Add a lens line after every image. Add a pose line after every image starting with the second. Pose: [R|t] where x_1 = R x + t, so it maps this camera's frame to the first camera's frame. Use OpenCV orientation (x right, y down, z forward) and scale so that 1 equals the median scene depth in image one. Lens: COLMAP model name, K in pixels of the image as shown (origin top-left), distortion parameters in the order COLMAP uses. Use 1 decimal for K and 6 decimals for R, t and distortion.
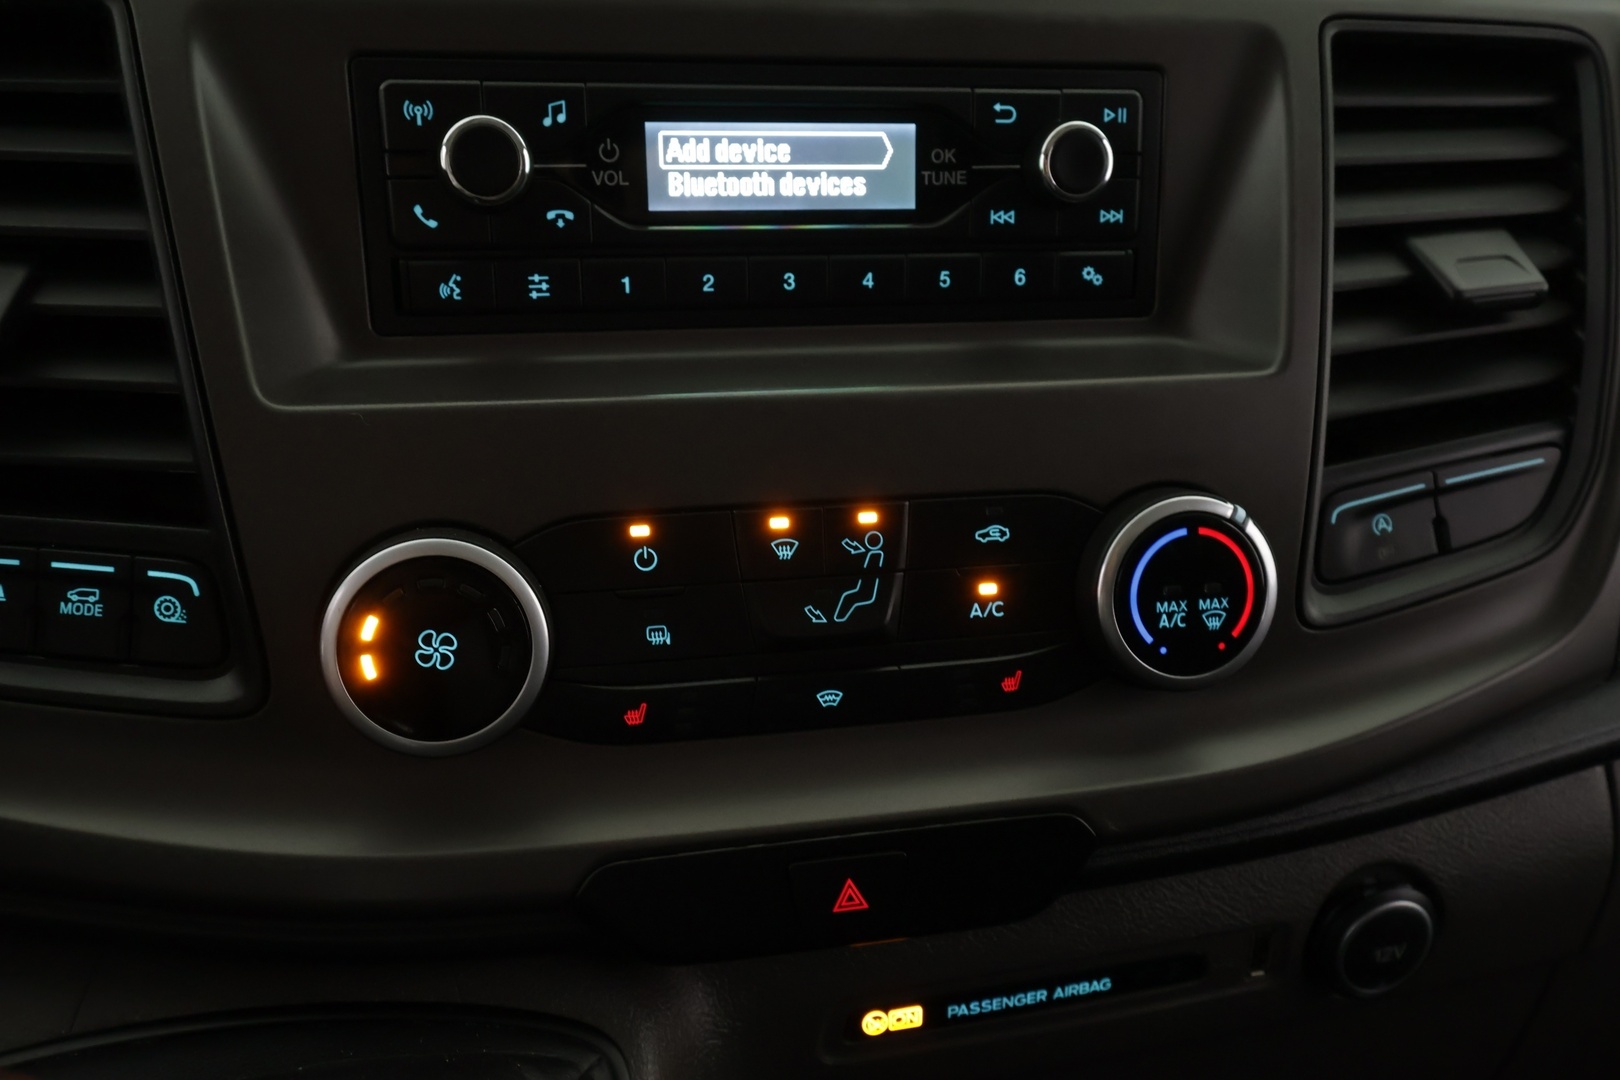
lens RADIAL K [[1284.7, 0, 808.8], [0, 1284.7, 543.2], [0, 0, 1]] dist [0.003743, 0.007953]
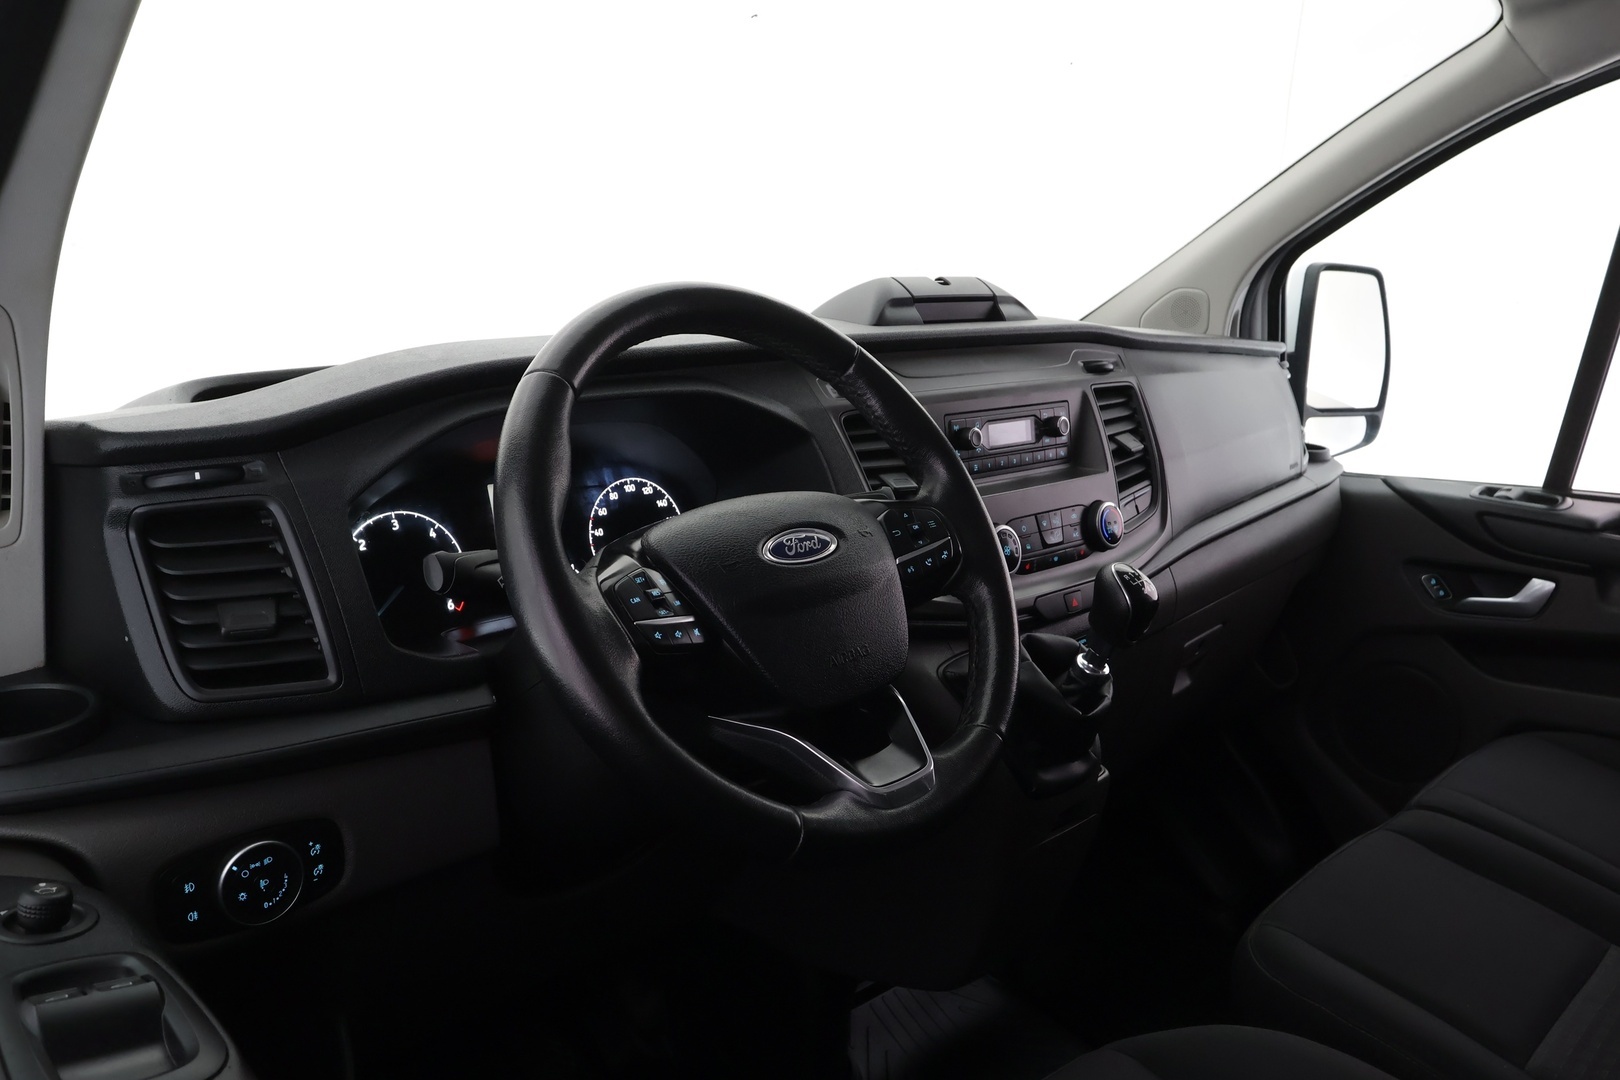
lens RADIAL K [[1284.7, 0, 811.7], [0, 1284.7, 543.0], [0, 0, 1]] dist [0.003743, 0.007953]
pose [[0.831329, -0.111923, 0.544394, -2.823851], [0.180732, 0.980717, -0.074364, 0.233611], [-0.525574, 0.160211, 0.835527, -1.985885]]
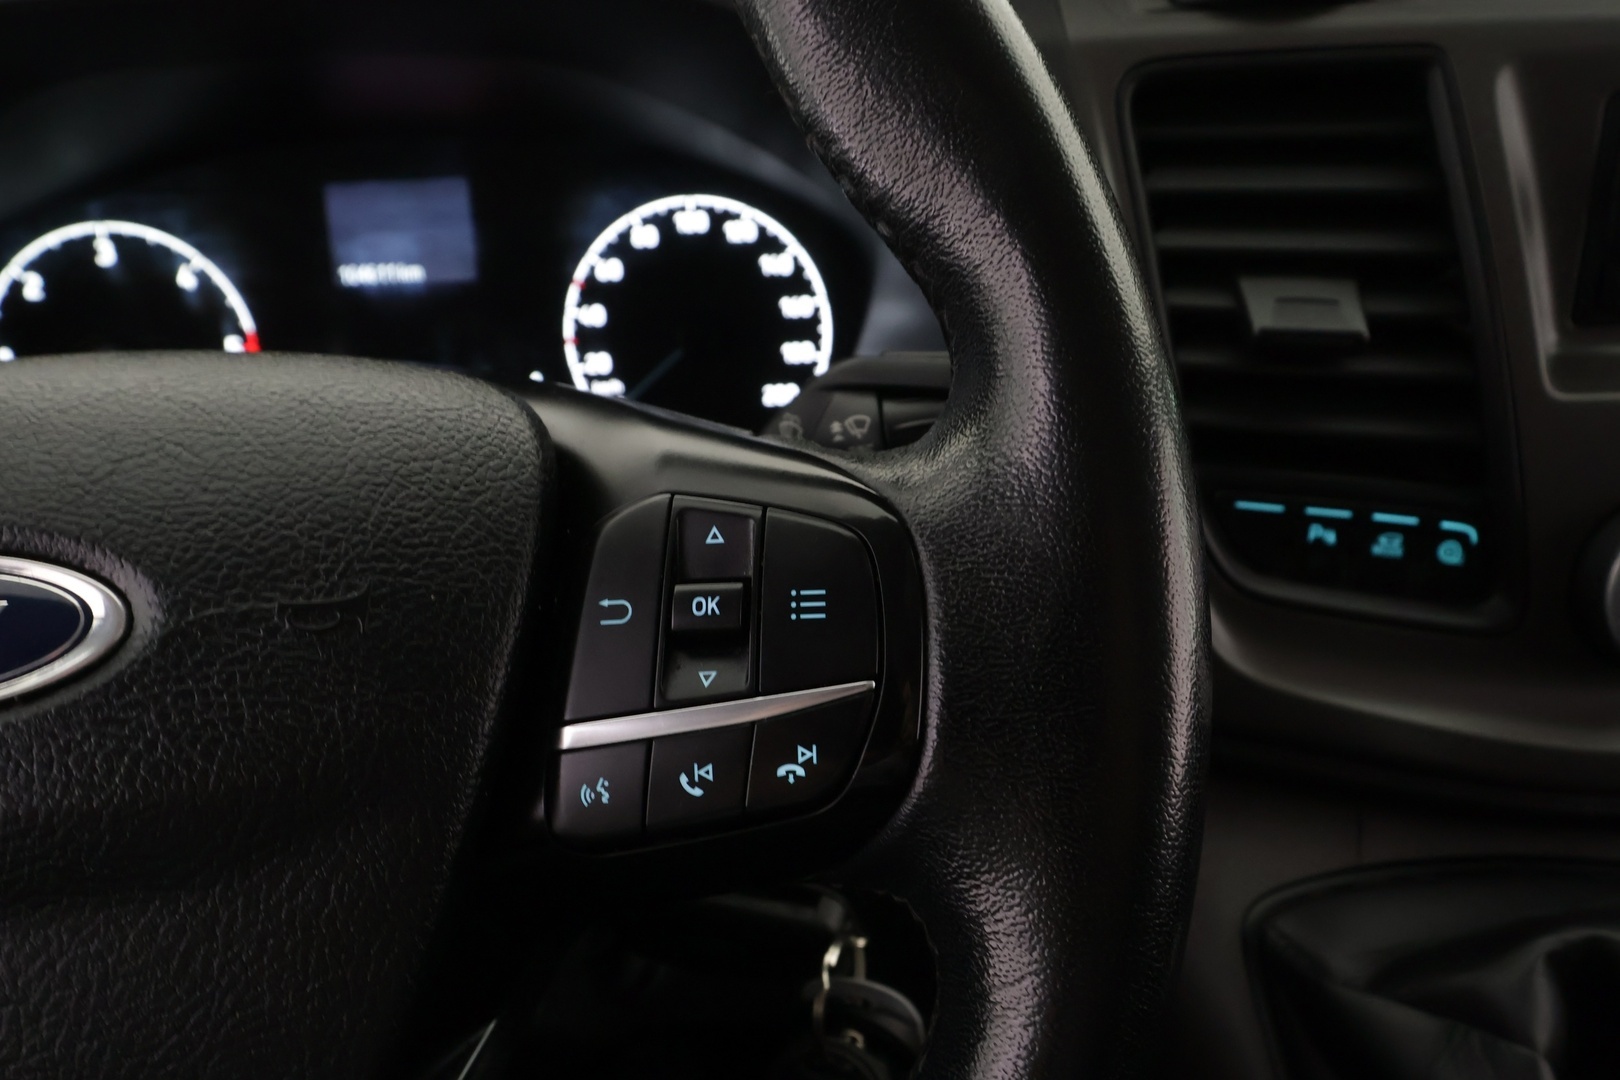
lens RADIAL K [[1284.7, 0, 801.9], [0, 1284.7, 548.5], [0, 0, 1]] dist [0.003743, 0.007953]
pose [[0.991076, 0.036988, -0.128067, -0.878721], [-0.018481, 0.989580, 0.142790, -0.112064], [0.132014, -0.139149, 0.981432, -0.318987]]
